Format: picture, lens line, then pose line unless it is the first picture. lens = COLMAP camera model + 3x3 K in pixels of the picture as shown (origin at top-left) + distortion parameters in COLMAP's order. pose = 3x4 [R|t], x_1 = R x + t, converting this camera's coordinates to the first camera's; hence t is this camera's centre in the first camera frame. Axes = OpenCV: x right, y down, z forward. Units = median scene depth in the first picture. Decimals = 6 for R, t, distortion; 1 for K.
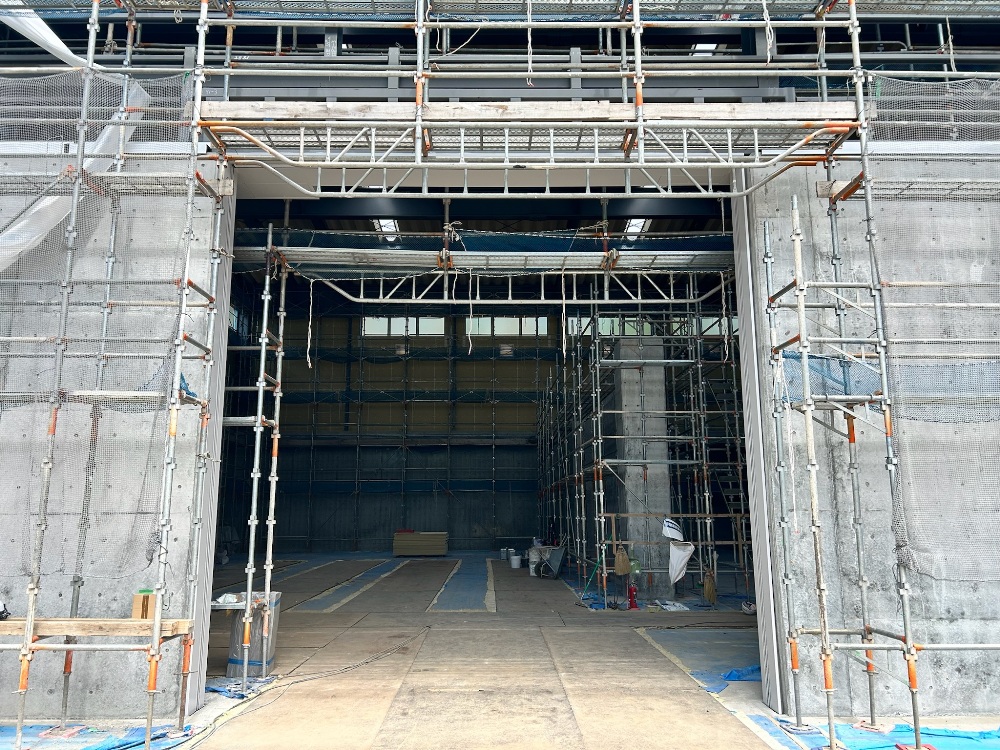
lens RADIAL K [[763.3, 0, 502.0], [0, 763.3, 371.9], [0, 0, 1]] dist [0.020957, -0.011644]
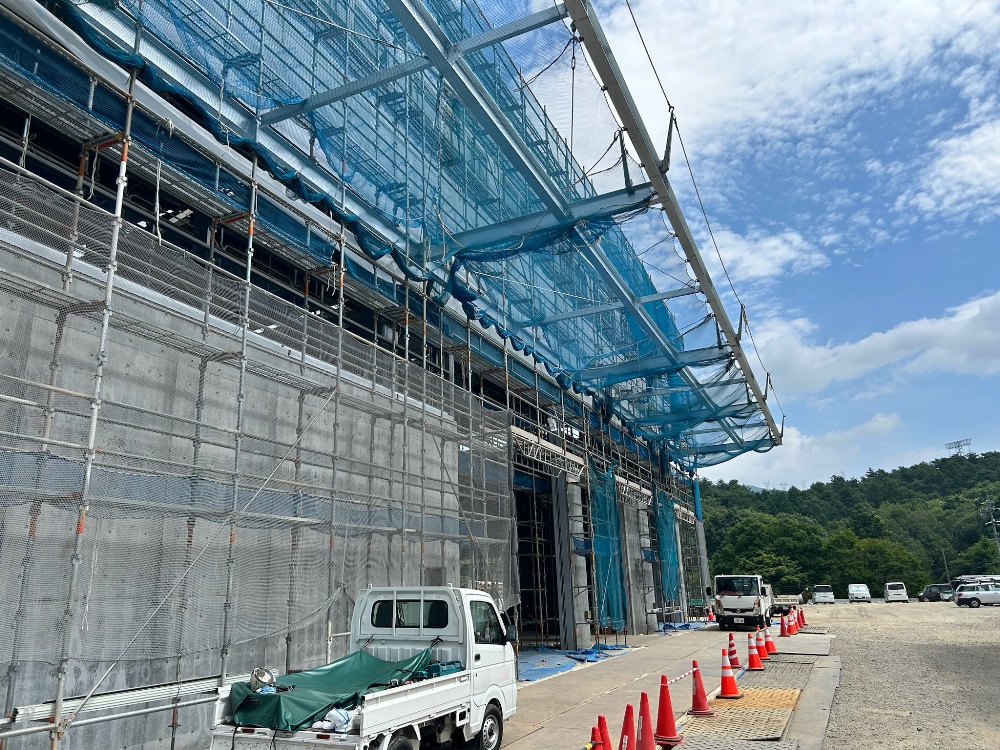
lens RADIAL K [[763.3, 0, 495.5], [0, 763.3, 379.4], [0, 0, 1]] dist [0.020957, -0.011644]
pose [[0.398581, 0.236789, 0.886038, -0.543571], [-0.134195, 0.970755, -0.199062, 0.003190], [-0.907262, -0.039559, 0.418701, 0.002691]]
